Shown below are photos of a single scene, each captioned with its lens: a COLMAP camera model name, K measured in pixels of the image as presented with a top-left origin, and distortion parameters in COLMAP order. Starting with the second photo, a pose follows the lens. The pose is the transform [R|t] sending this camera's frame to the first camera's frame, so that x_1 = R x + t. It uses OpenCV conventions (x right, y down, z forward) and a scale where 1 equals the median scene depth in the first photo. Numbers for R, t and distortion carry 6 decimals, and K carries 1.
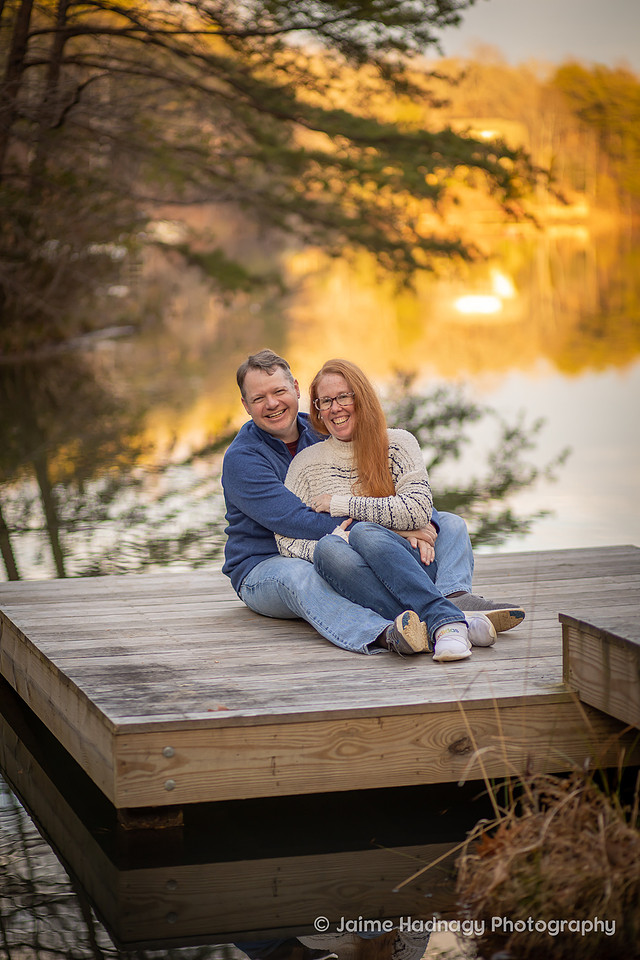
lens RADIAL K [[2399.3, 0, 320.0], [0, 2399.3, 480.0], [0, 0, 1]] dist [-0.087156, -0.987997]
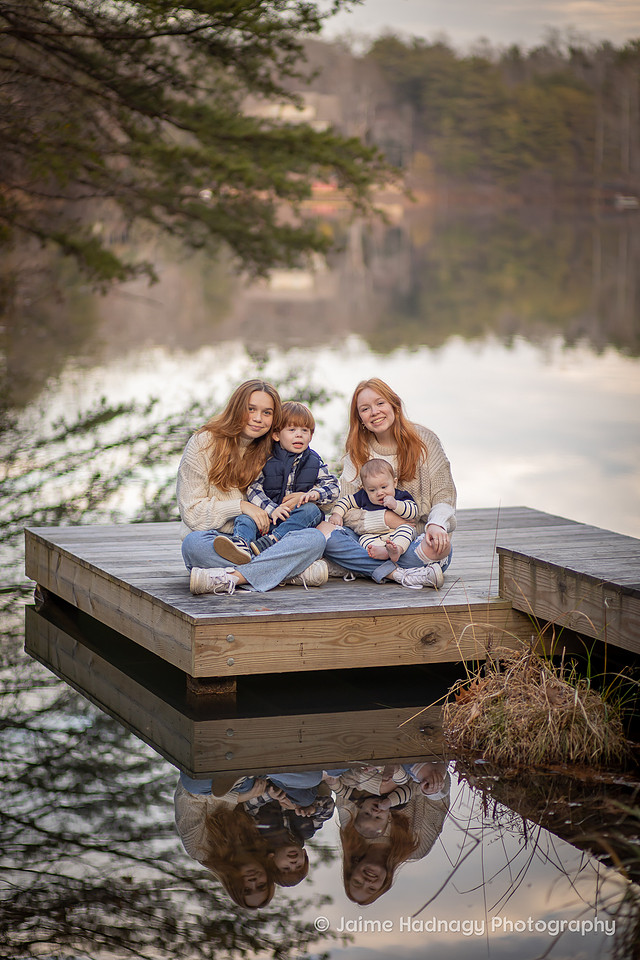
lens RADIAL K [[2499.4, 0, 320.0], [0, 2499.4, 480.0], [0, 0, 1]] dist [-0.073159, -1.396168]
pose [[0.996550, 0.013821, 0.081834, -0.126530], [-0.014407, 0.999875, 0.006577, 0.008230], [-0.081733, -0.007734, 0.996624, -0.462955]]
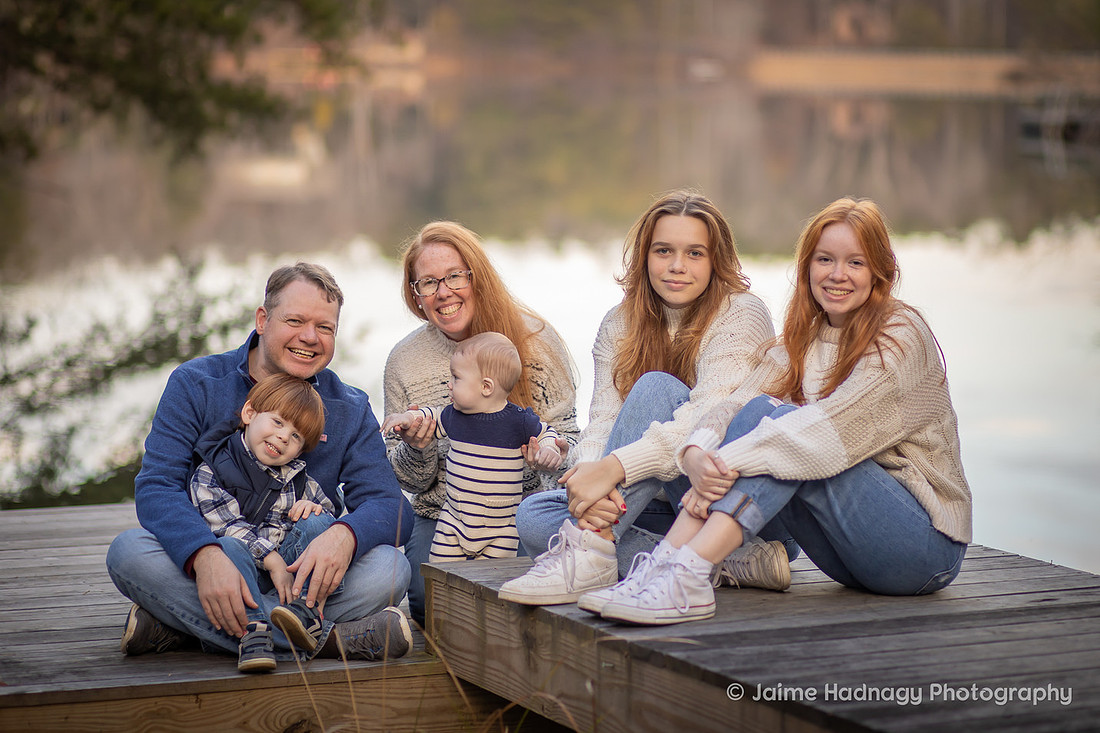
lens RADIAL K [[3164.7, 0, 574.0], [0, 3164.7, 364.2], [0, 0, 1]] dist [-0.101096, -1.390986]
pose [[0.987107, 0.007201, 0.159898, -0.019446], [-0.005126, 0.999897, -0.013385, 0.002857], [-0.159978, 0.012393, 0.987043, -0.052206]]
